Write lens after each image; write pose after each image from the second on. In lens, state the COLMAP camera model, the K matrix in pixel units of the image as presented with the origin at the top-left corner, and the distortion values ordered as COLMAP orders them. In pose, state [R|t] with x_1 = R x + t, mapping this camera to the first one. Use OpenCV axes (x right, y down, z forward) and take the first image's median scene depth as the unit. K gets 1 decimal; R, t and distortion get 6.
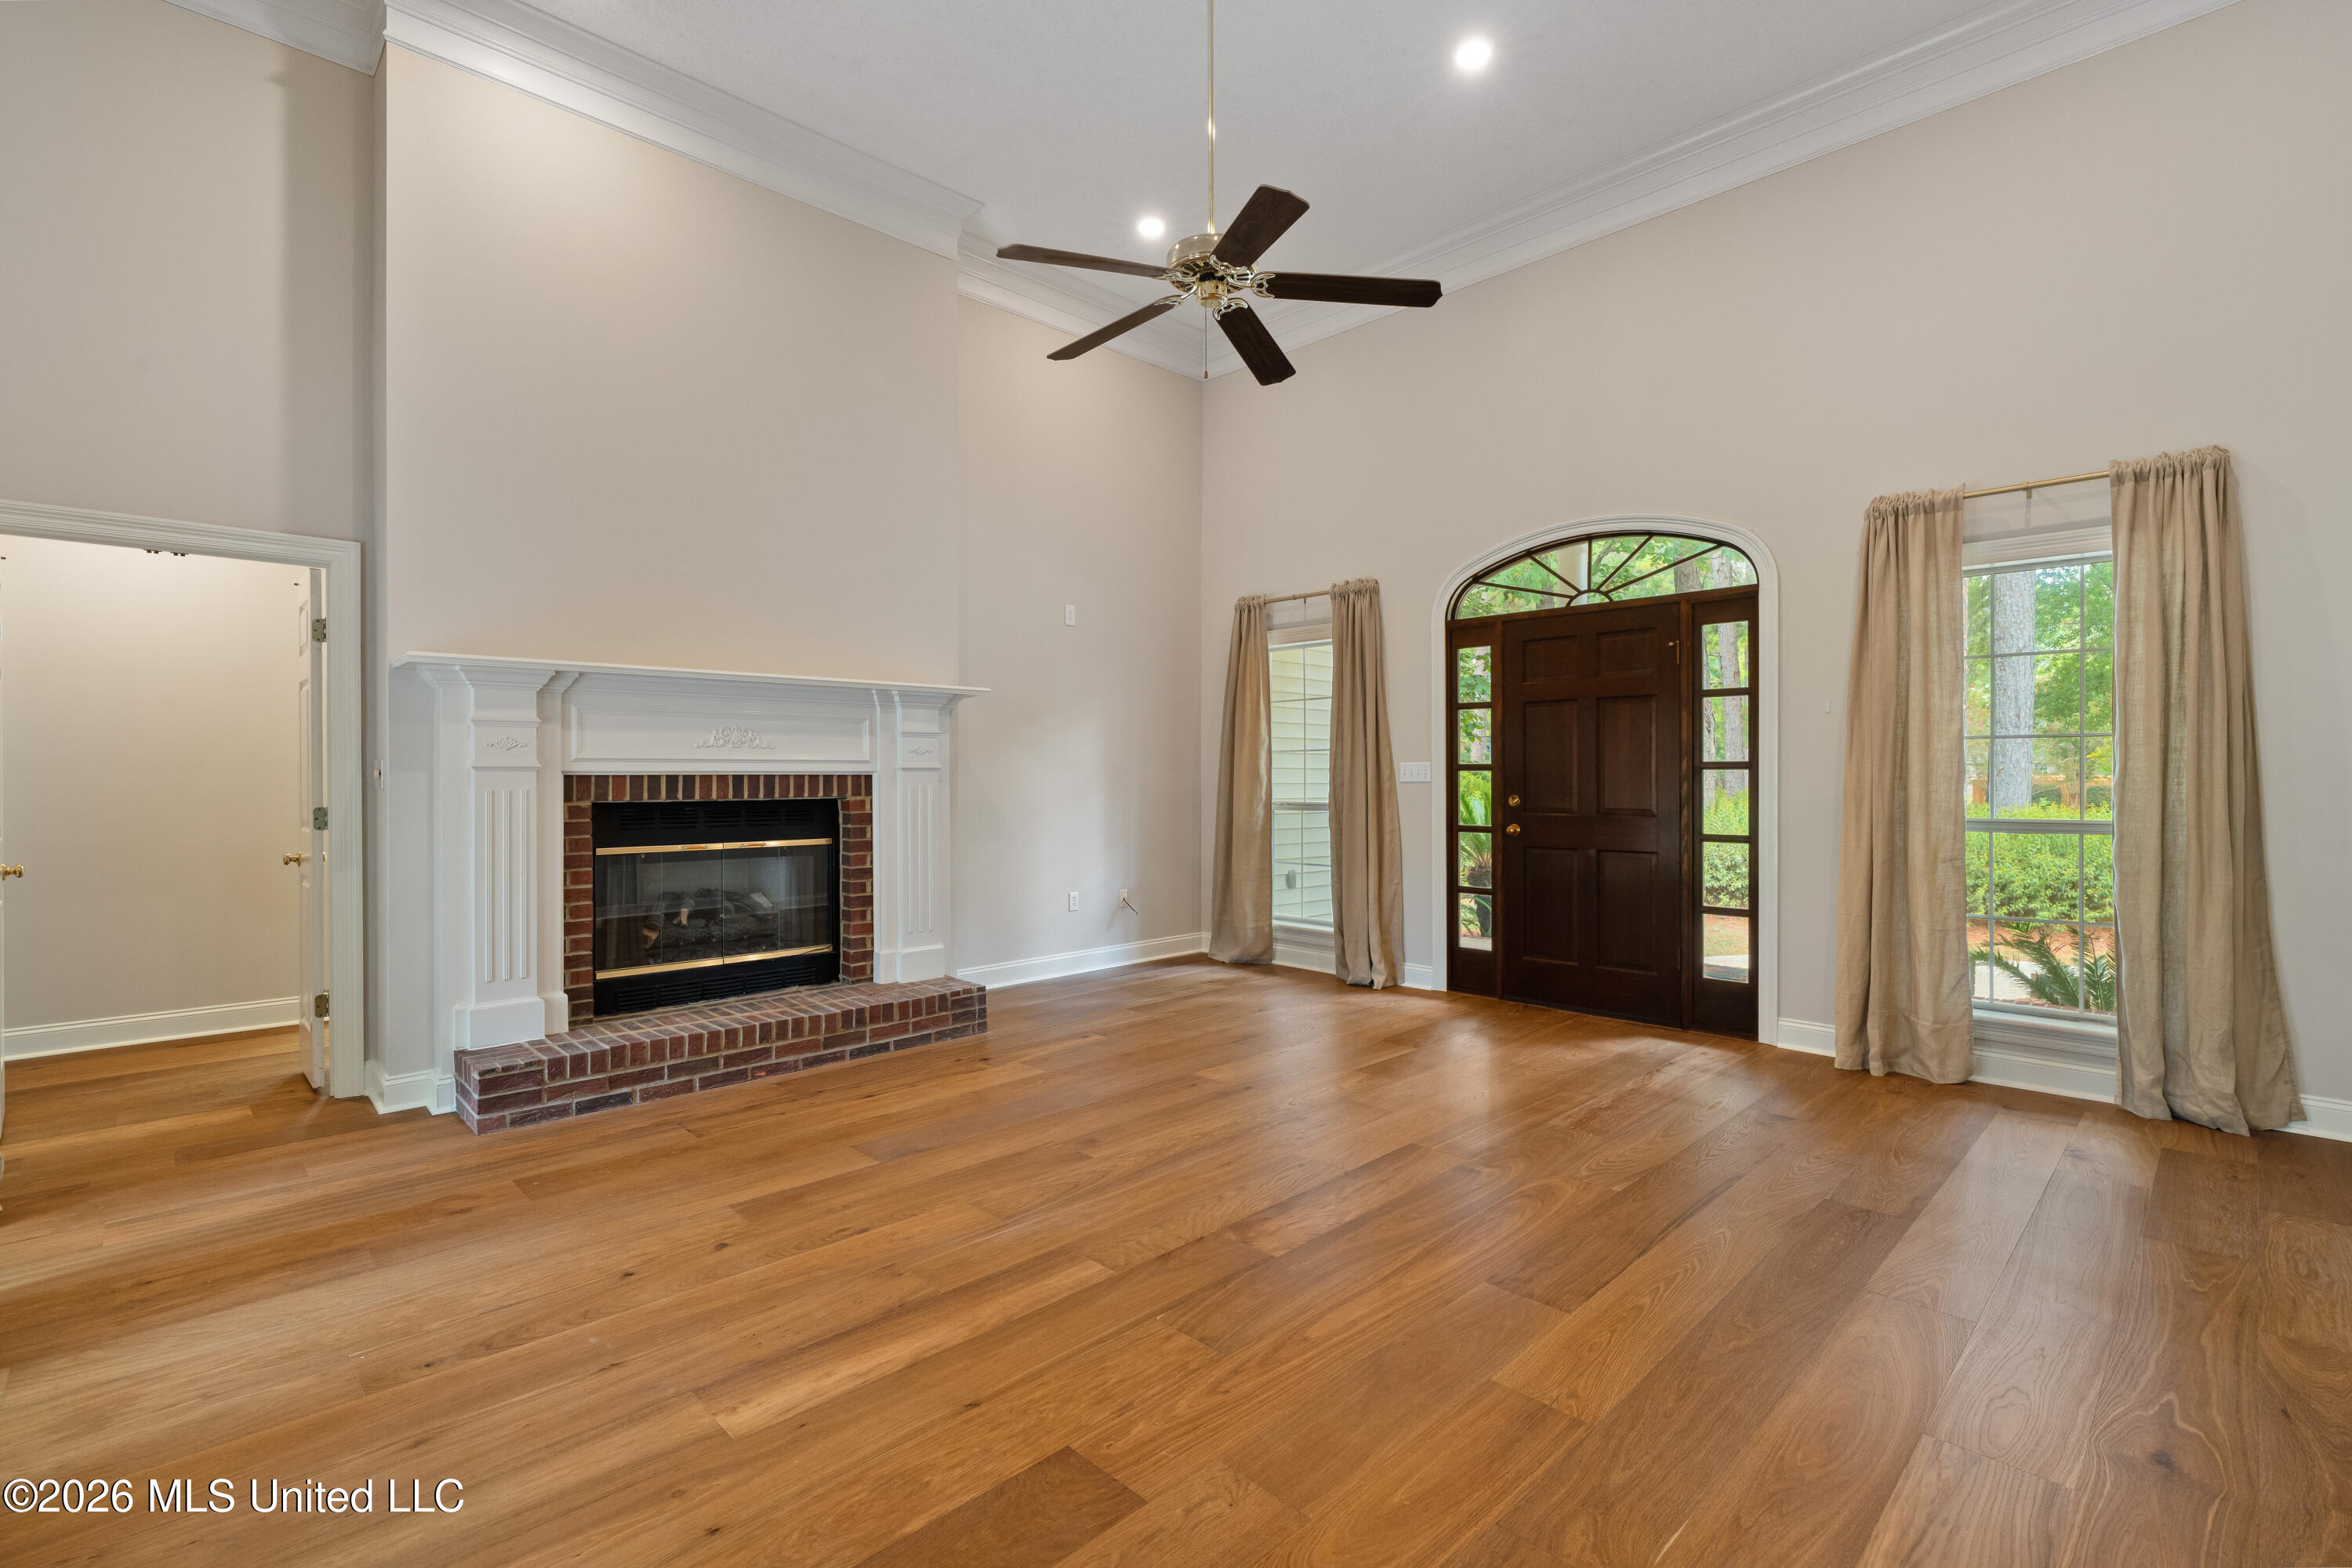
lens RADIAL K [[1059.1, 0, 1168.9], [0, 1059.1, 778.0], [0, 0, 1]] dist [-0.008839, 0.003564]
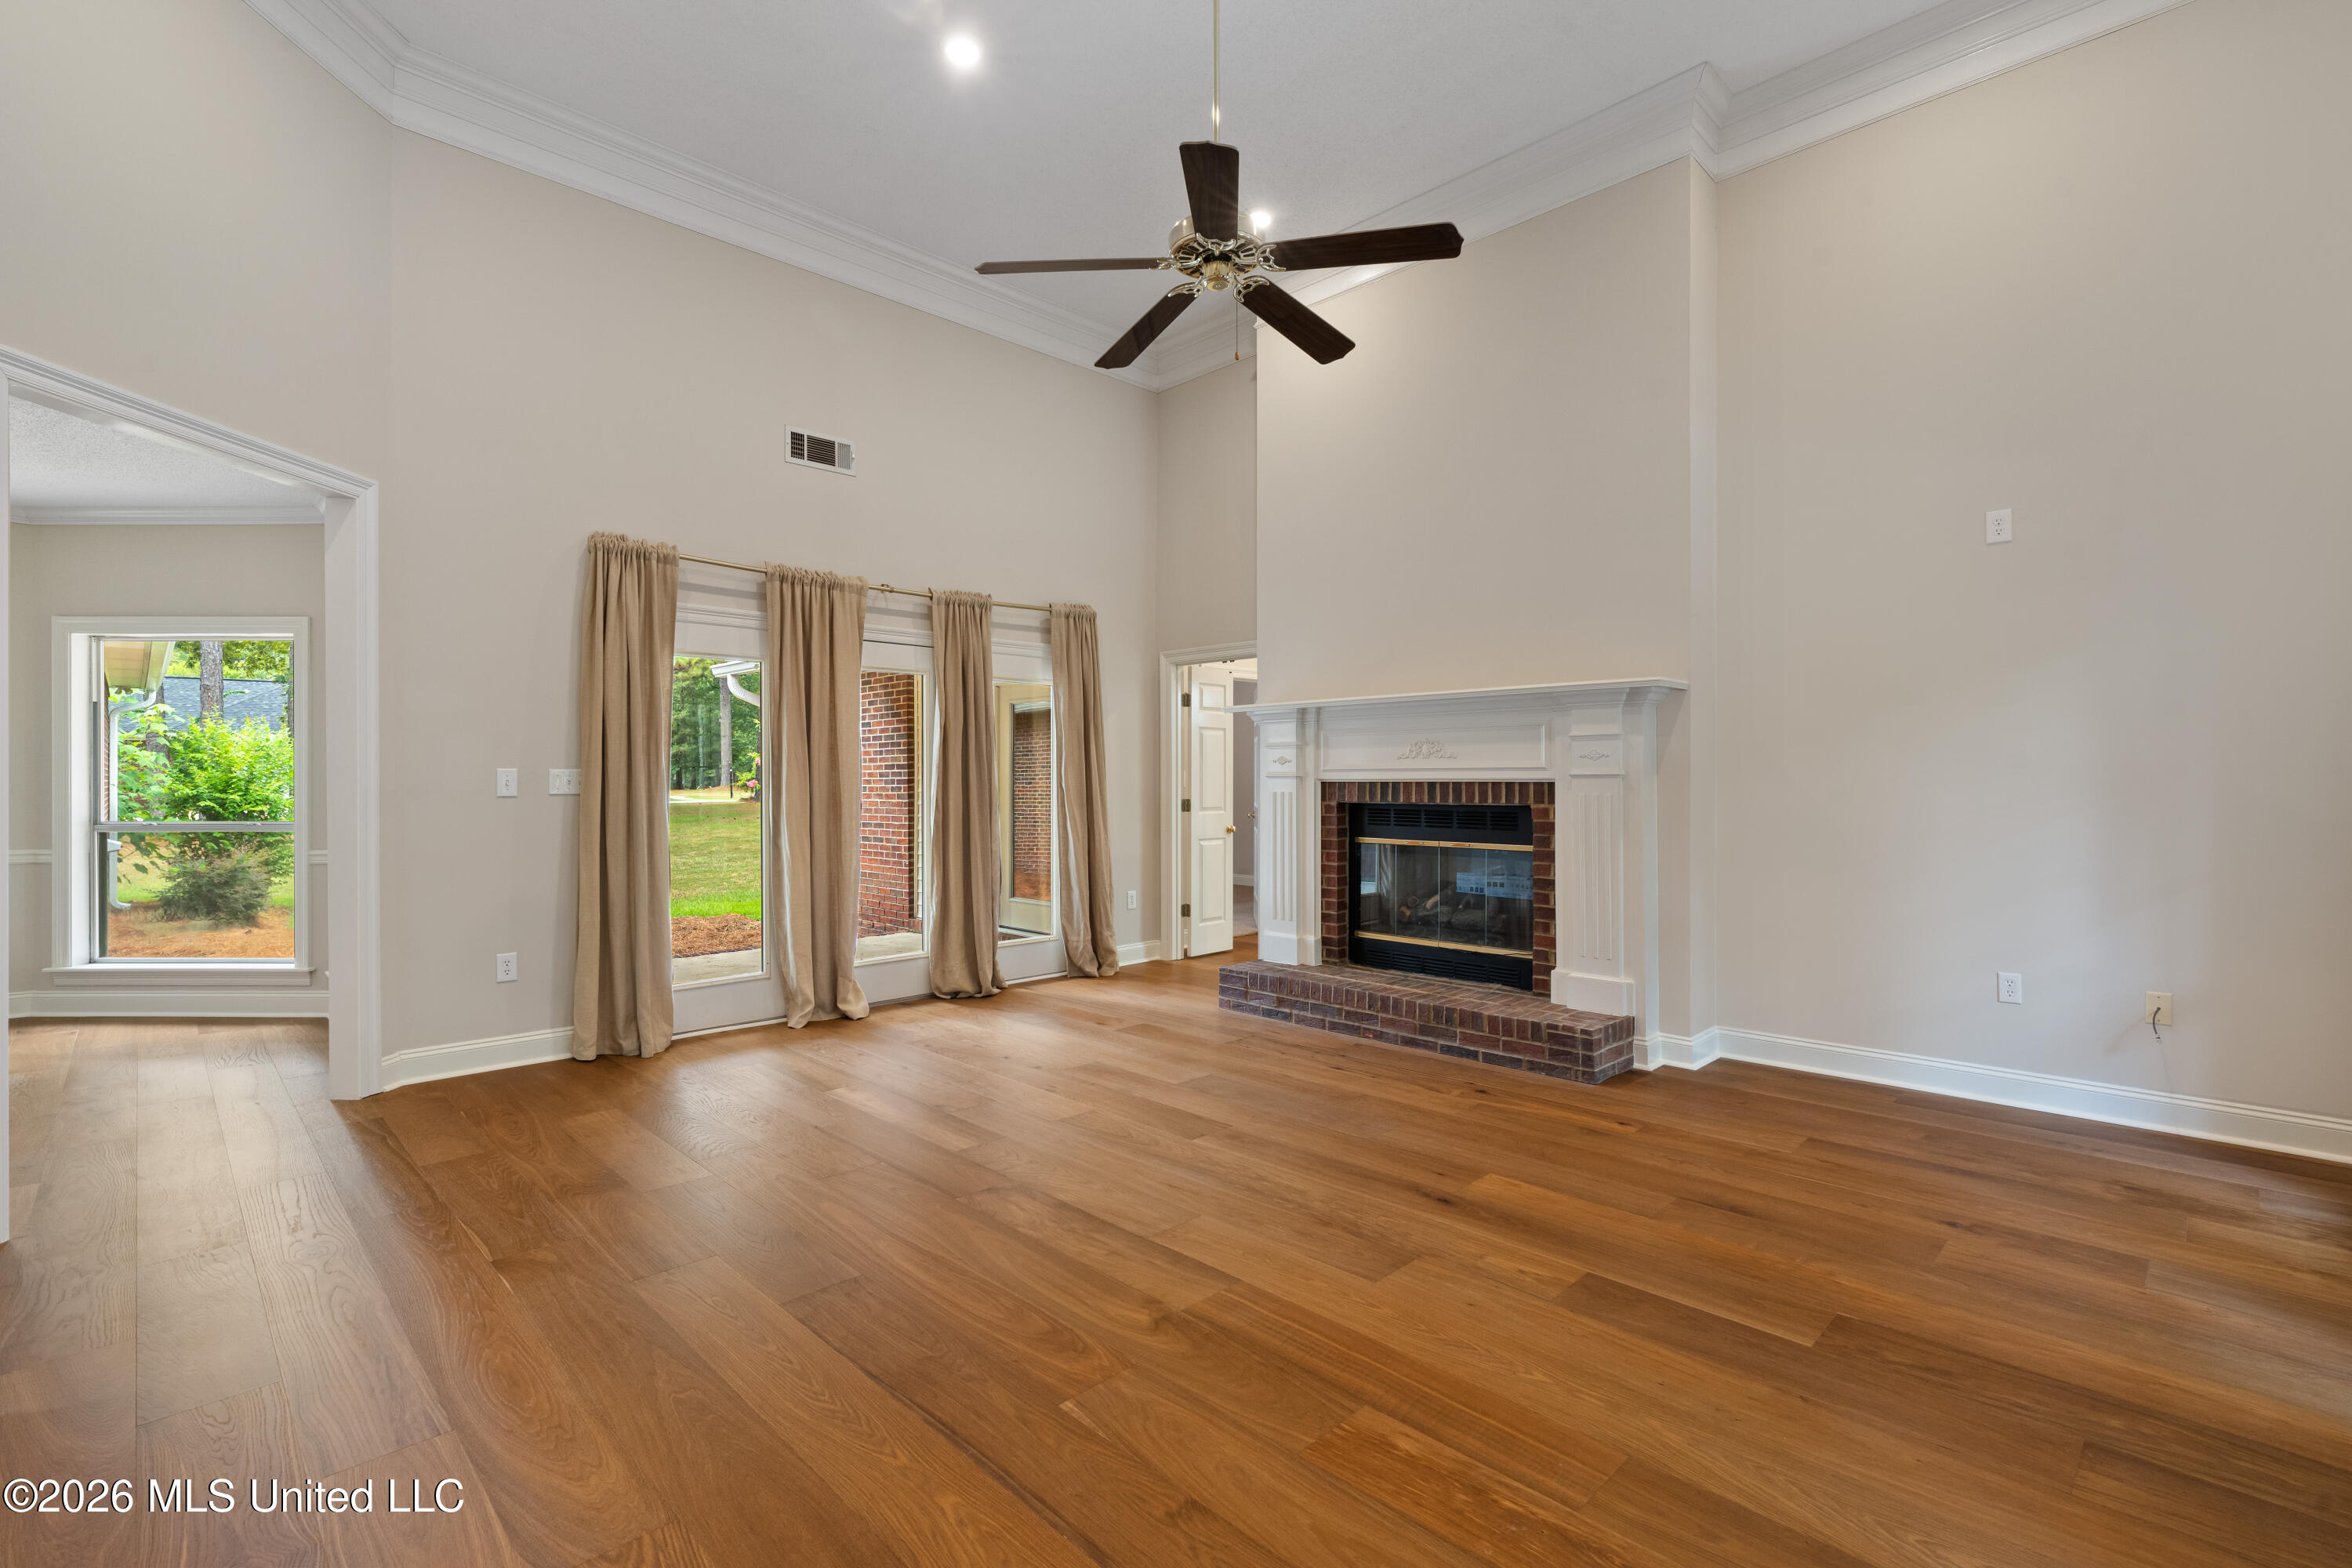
lens RADIAL K [[1059.1, 0, 1169.8], [0, 1059.1, 780.3], [0, 0, 1]] dist [-0.008839, 0.003564]
pose [[0.004385, 0.001104, -0.999990, 0.770755], [-0.002573, 0.999996, 0.001093, -0.005340], [0.999987, 0.002568, 0.004388, 0.749128]]
